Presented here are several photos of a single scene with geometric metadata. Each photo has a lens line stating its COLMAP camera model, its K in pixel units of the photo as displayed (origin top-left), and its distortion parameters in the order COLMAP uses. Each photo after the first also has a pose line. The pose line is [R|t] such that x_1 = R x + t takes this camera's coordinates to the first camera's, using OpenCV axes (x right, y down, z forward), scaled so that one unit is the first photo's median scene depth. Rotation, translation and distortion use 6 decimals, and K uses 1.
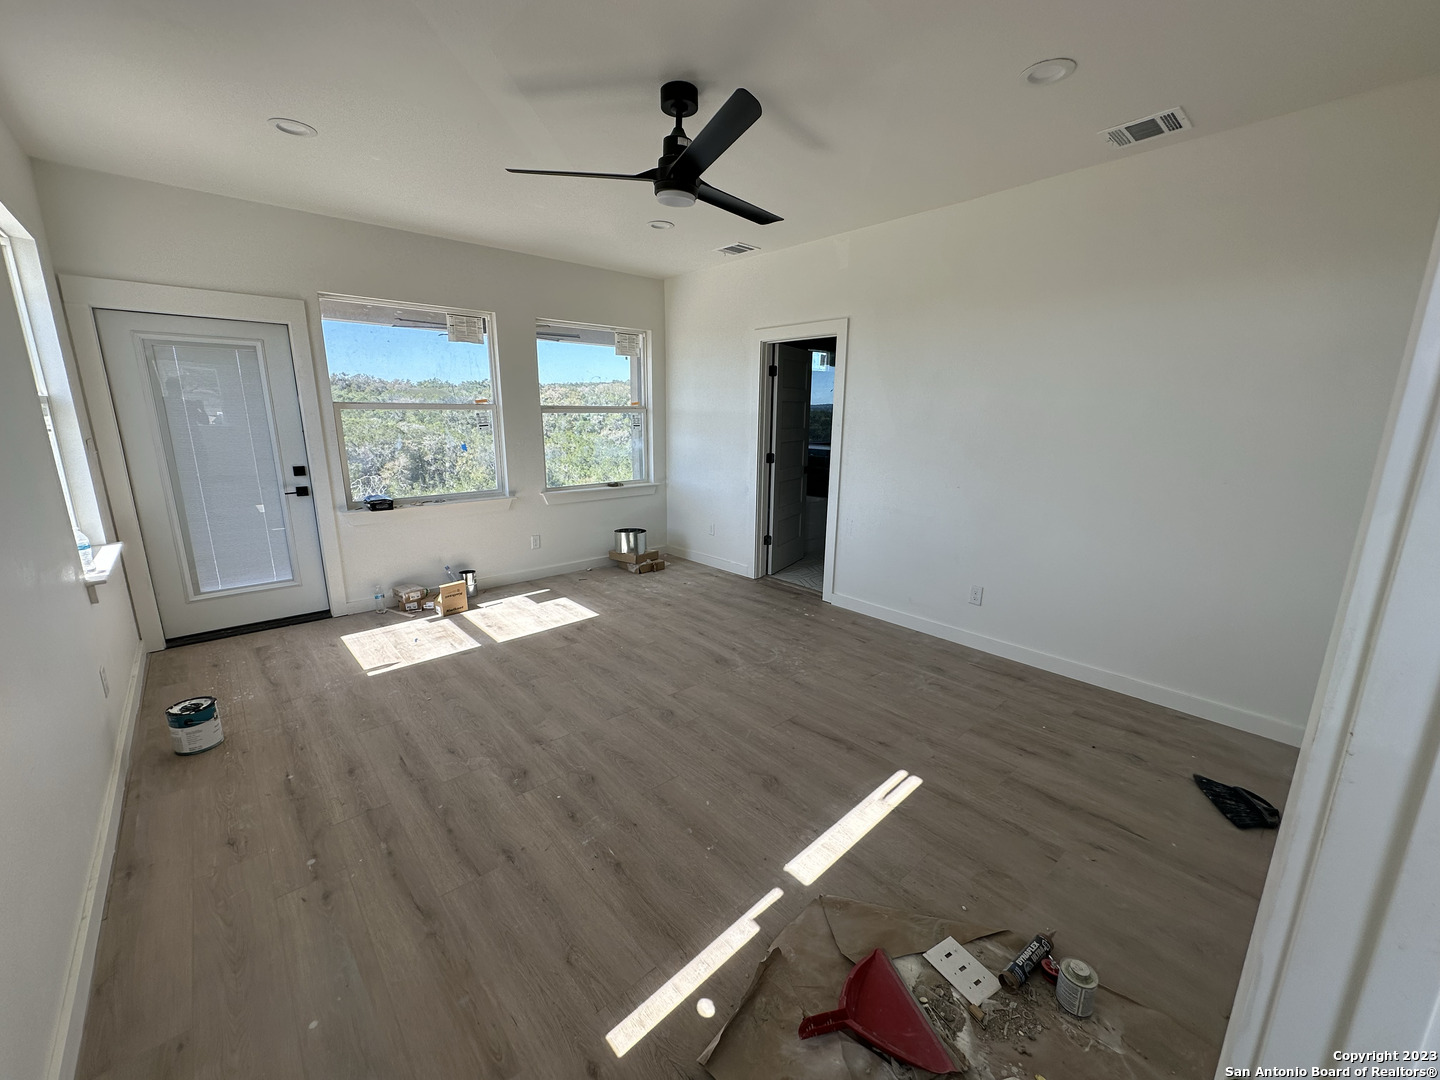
lens RADIAL K [[572.4, 0, 716.3], [0, 572.4, 535.6], [0, 0, 1]] dist [-0.001101, 0.000658]
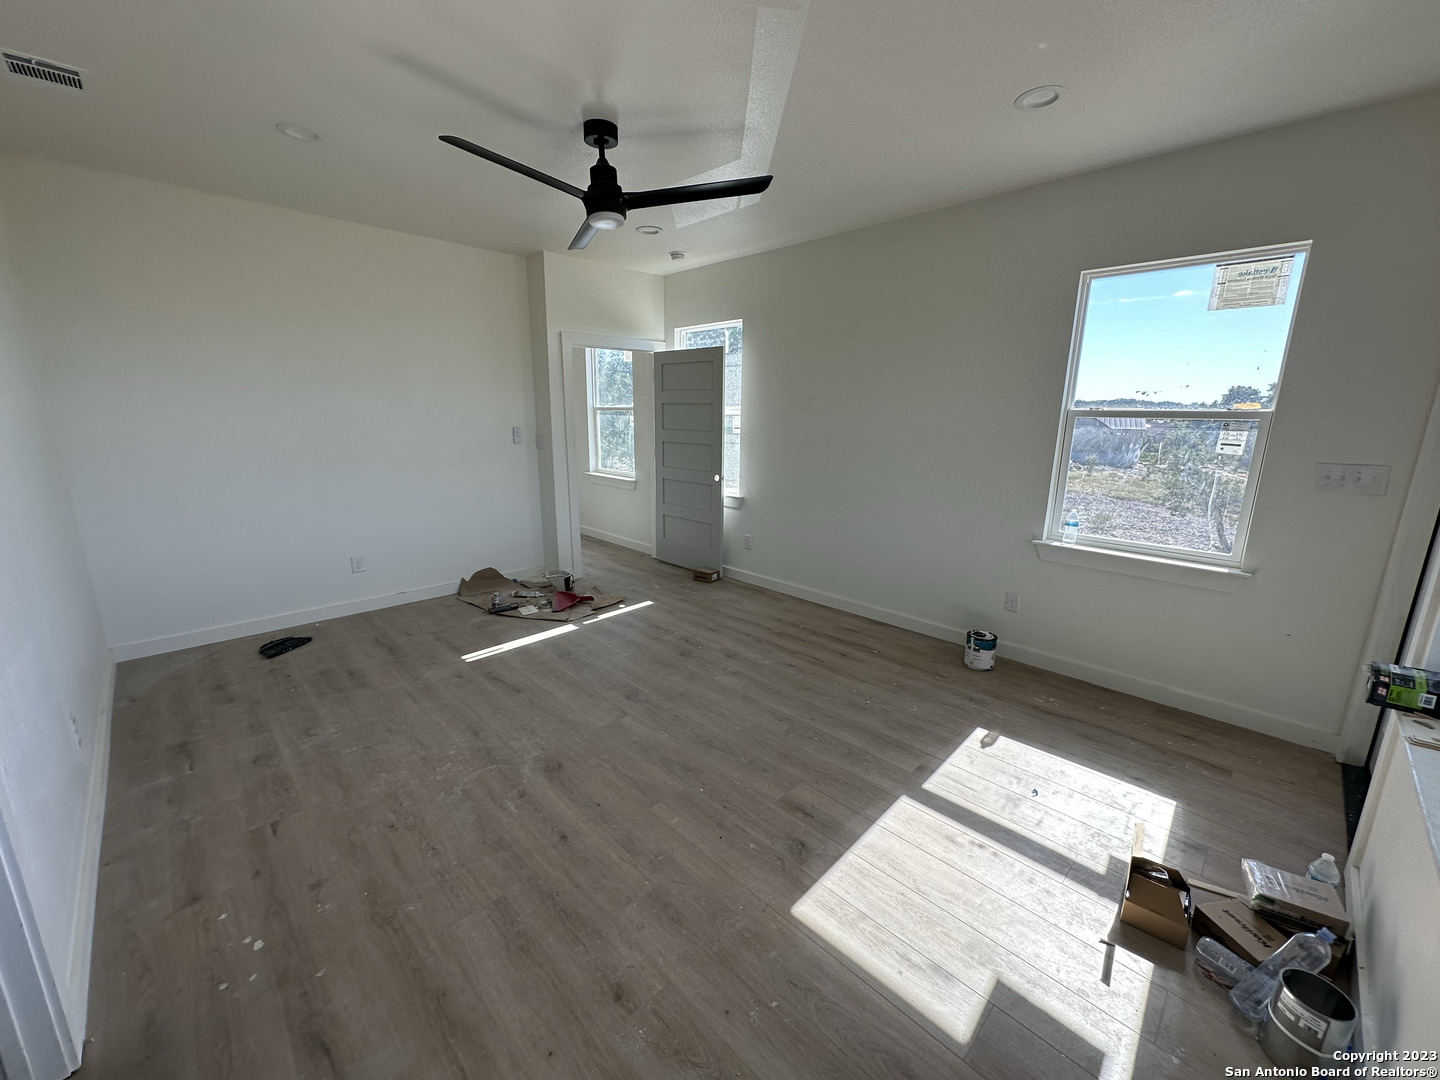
lens RADIAL K [[572.4, 0, 717.6], [0, 572.4, 537.7], [0, 0, 1]] dist [-0.001101, 0.000658]
pose [[-0.998614, -0.007769, -0.052060, -0.173039], [-0.029064, 0.905988, 0.422304, -0.383254], [0.043885, 0.423232, -0.904958, 1.710685]]
